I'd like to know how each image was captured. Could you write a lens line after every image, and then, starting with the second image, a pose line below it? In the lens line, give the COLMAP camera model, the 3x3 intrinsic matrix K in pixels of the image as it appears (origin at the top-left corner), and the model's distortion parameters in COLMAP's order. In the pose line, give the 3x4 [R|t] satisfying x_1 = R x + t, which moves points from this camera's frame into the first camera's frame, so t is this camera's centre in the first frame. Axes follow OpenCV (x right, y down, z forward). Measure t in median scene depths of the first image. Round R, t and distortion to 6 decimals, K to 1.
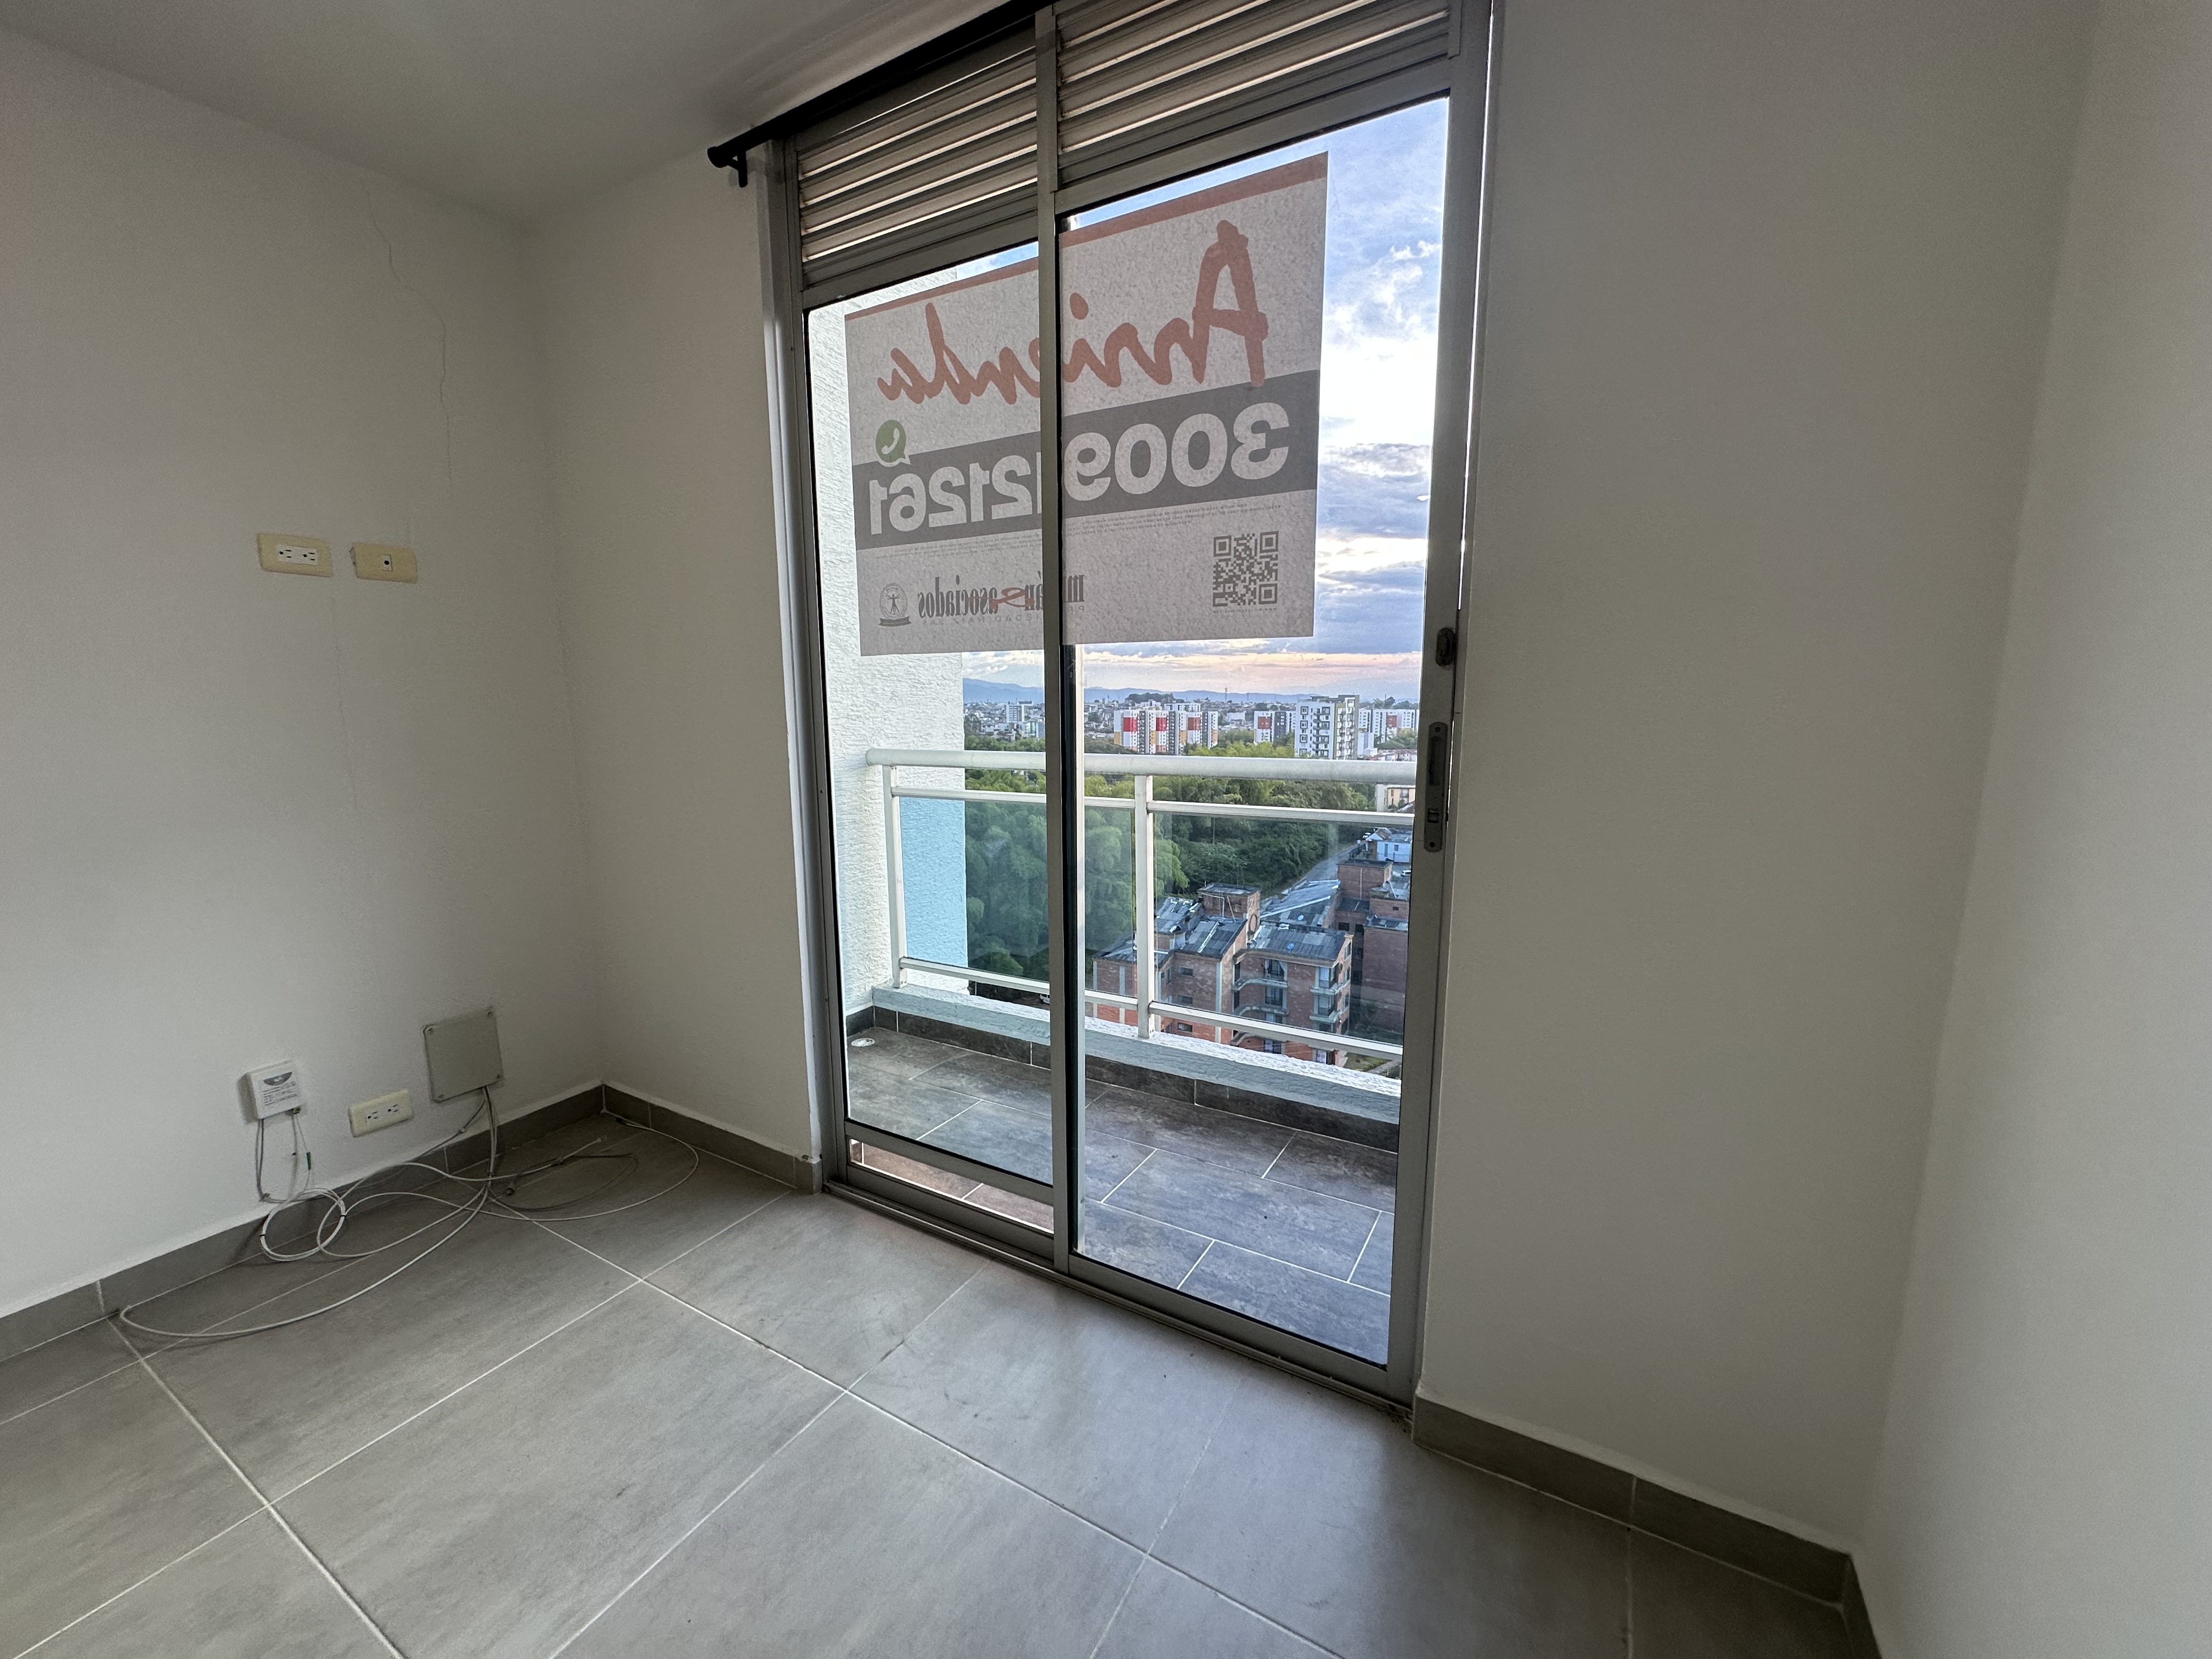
lens RADIAL K [[880.8, 0, 1106.9], [0, 880.8, 827.1], [0, 0, 1]] dist [-0.004039, 0.000968]
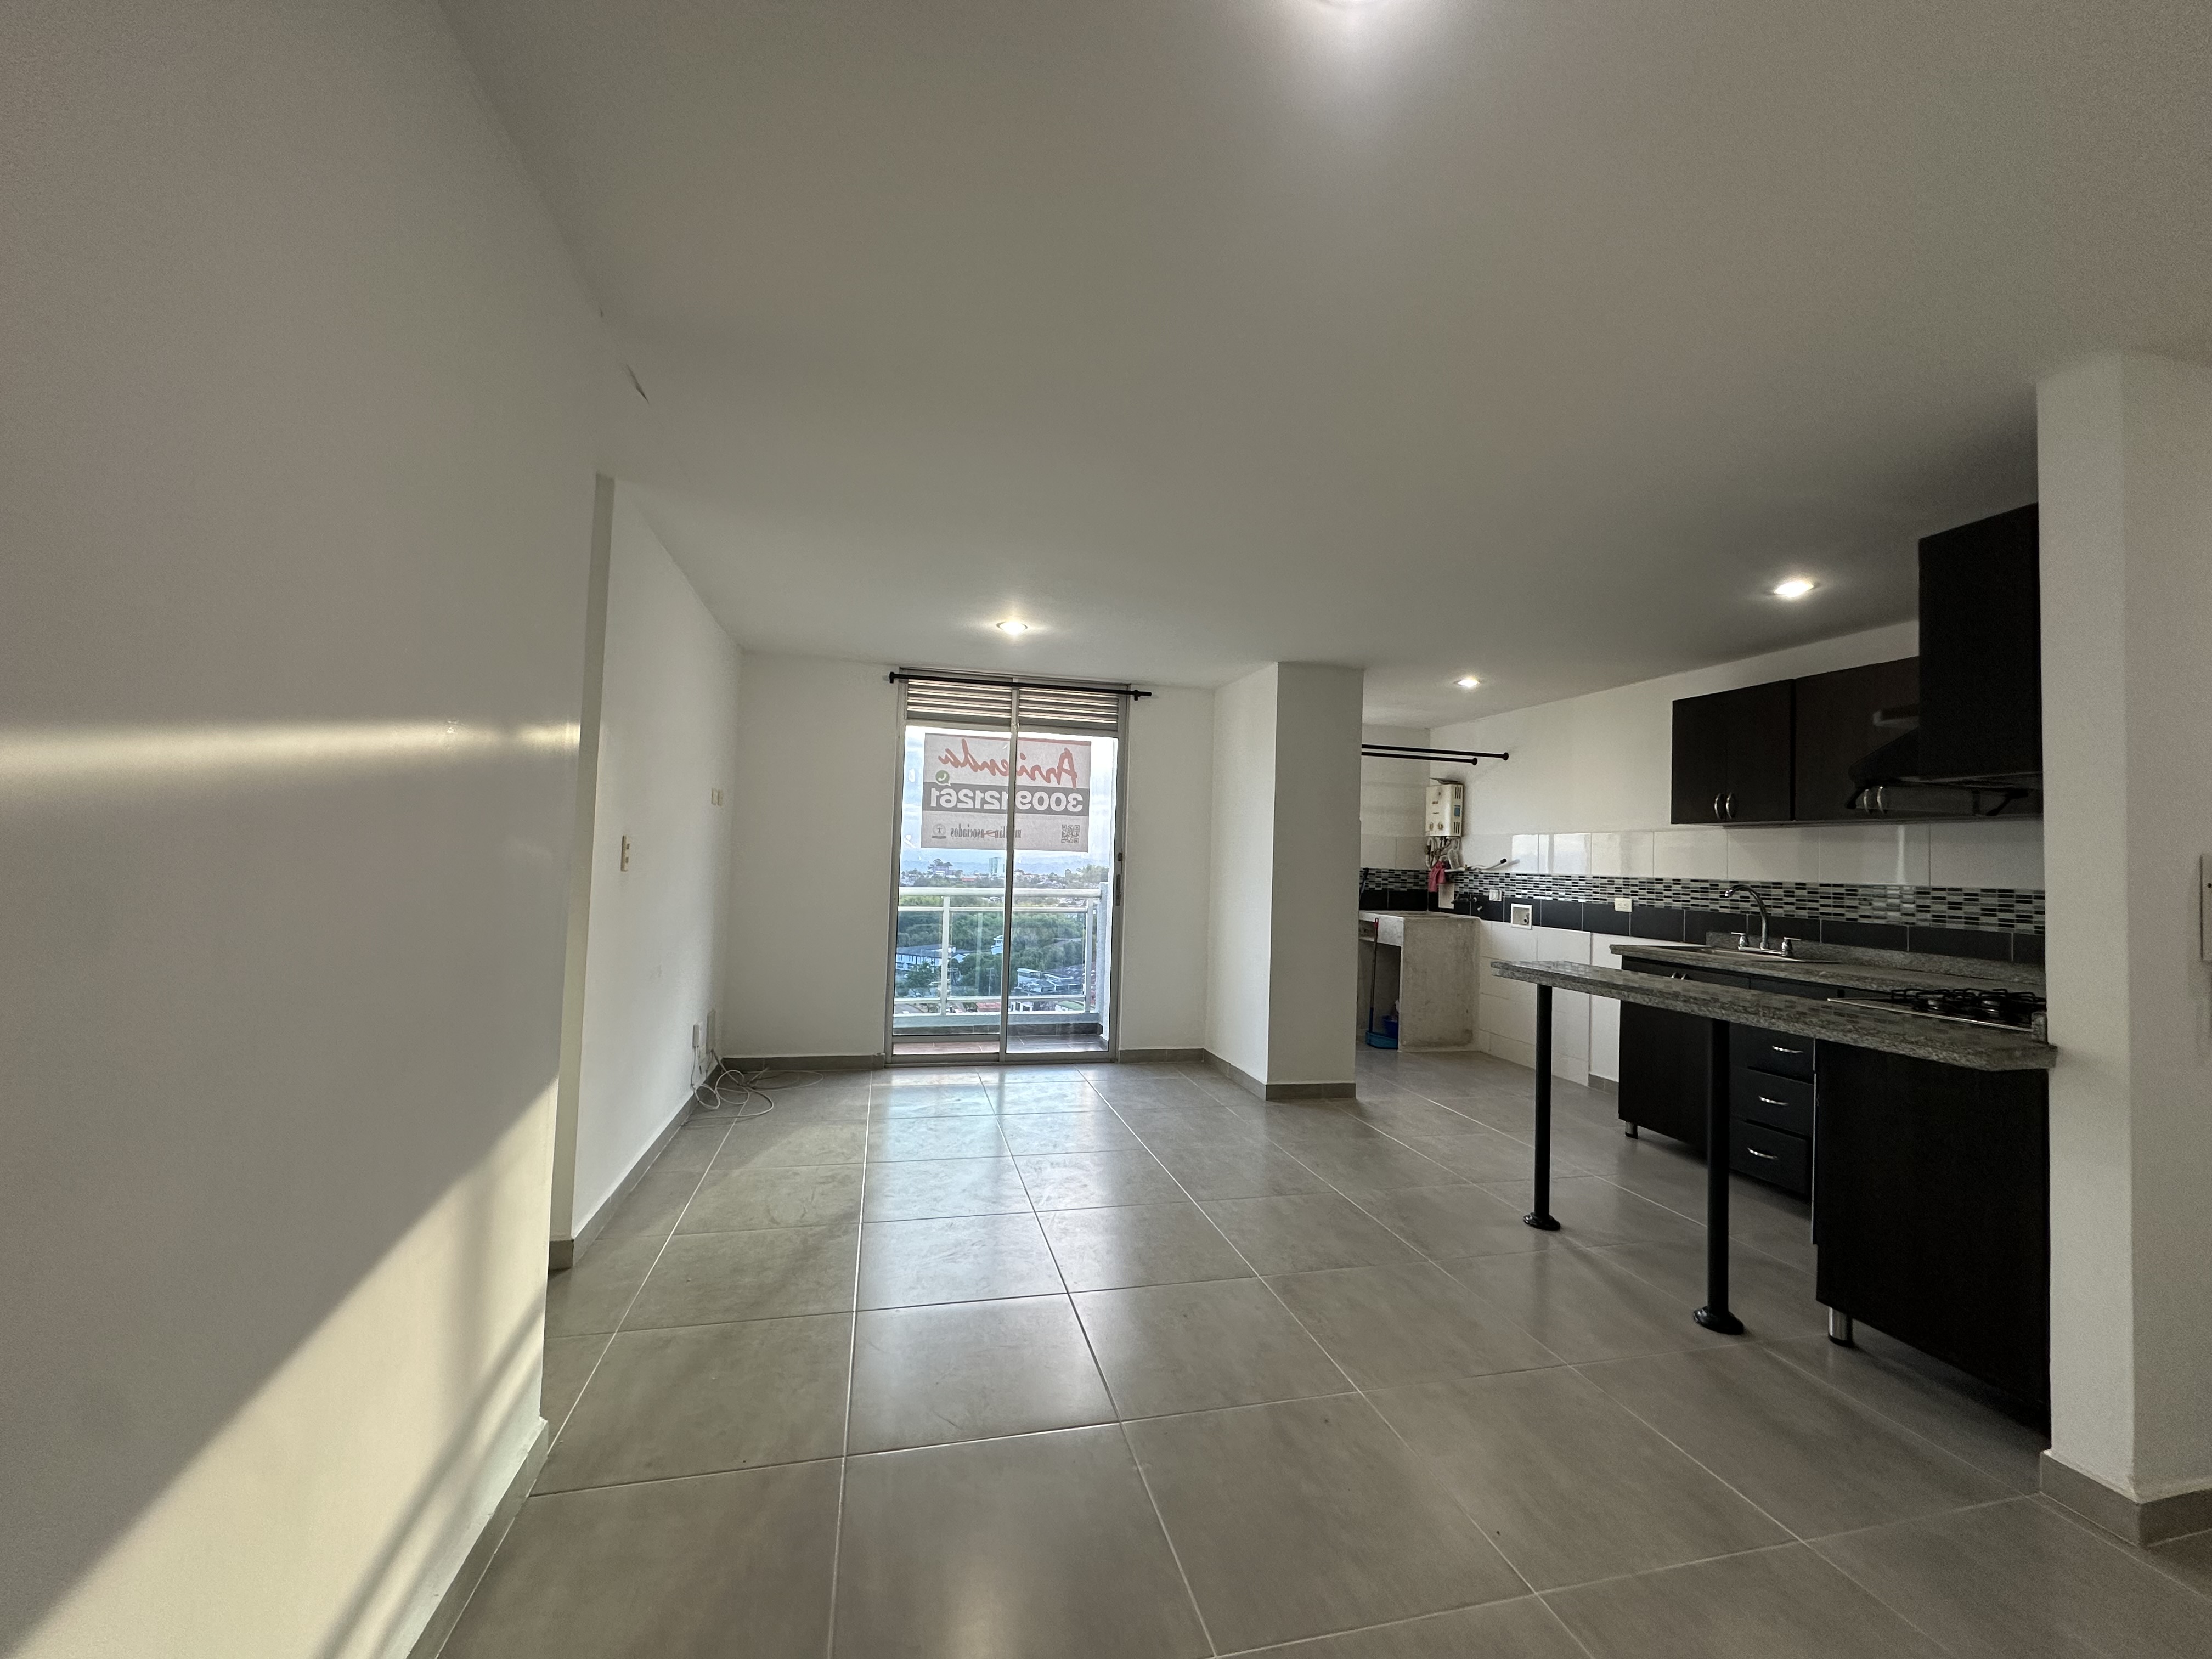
lens RADIAL K [[880.8, 0, 1106.9], [0, 880.8, 827.1], [0, 0, 1]] dist [-0.004039, 0.000968]
pose [[0.719251, 0.052592, 0.692757, -1.694031], [0.072246, 0.986063, -0.149869, 0.185589], [-0.690984, 0.157843, 0.705427, -1.284989]]
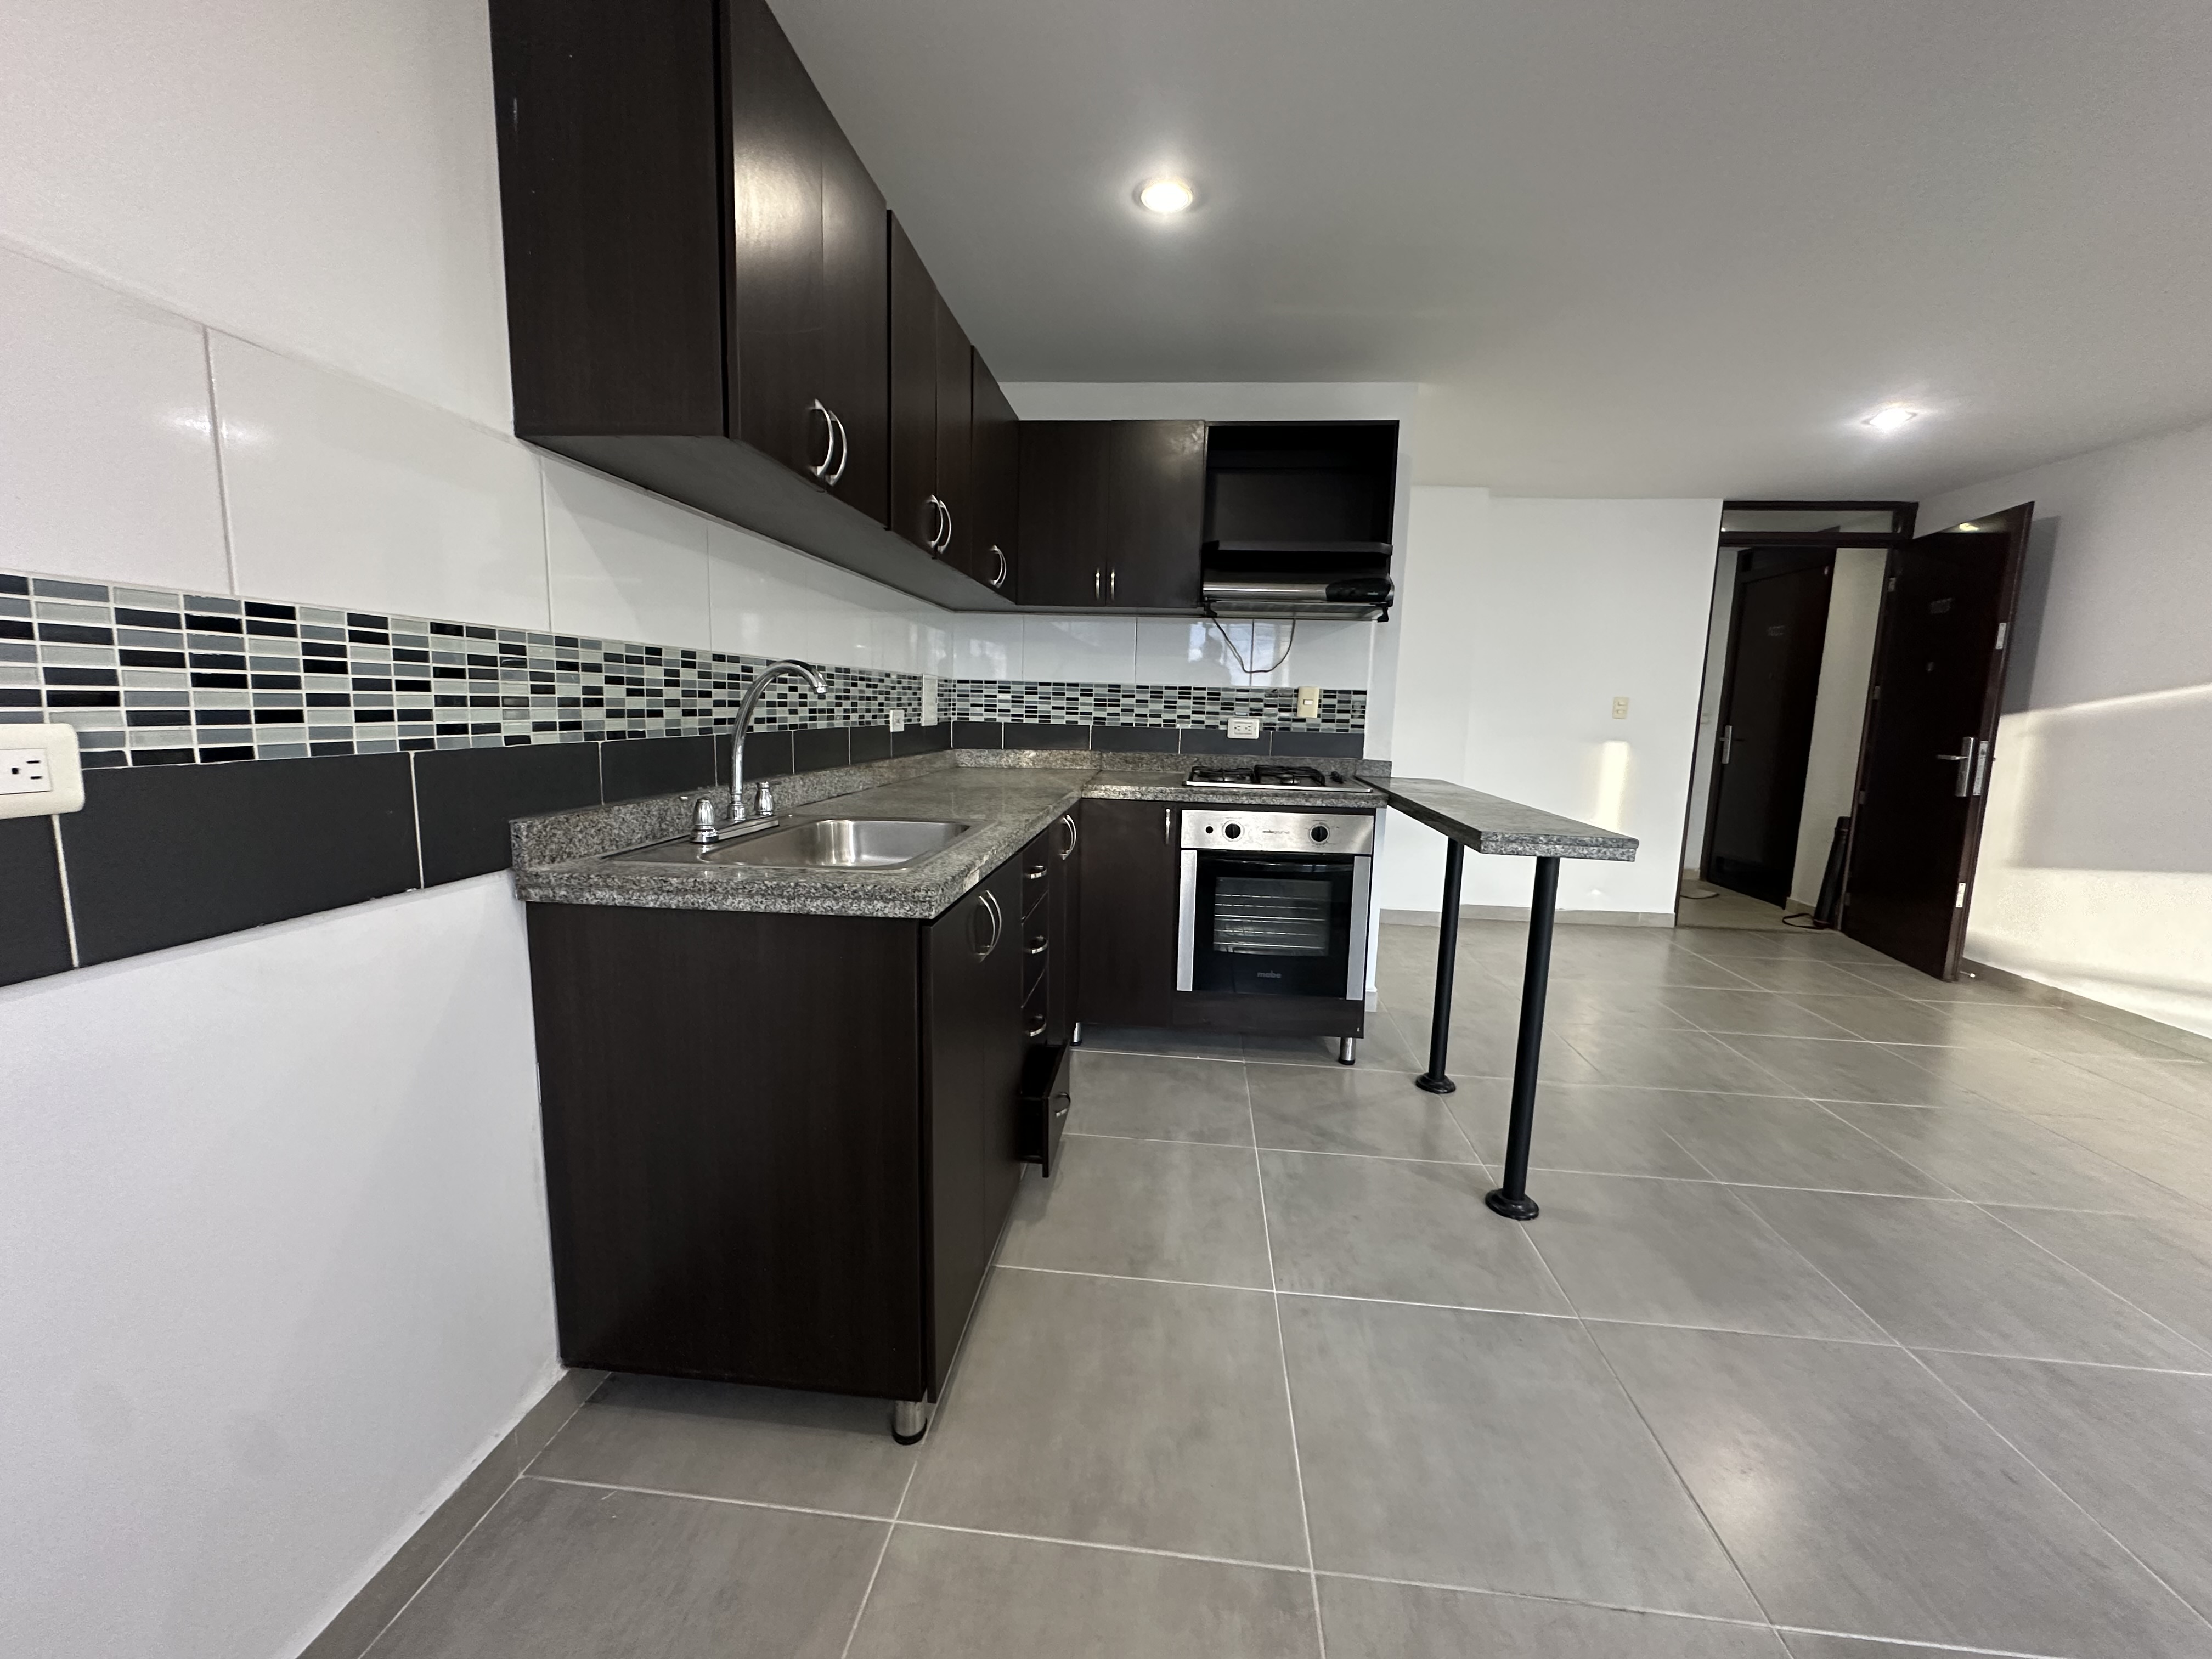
lens RADIAL K [[880.8, 0, 1106.9], [0, 880.8, 827.1], [0, 0, 1]] dist [-0.004039, 0.000968]
pose [[-0.912007, 0.033665, -0.408790, 0.862685], [-0.088275, 0.957163, 0.275765, 0.018692], [0.400562, 0.287585, -0.869968, -0.003255]]
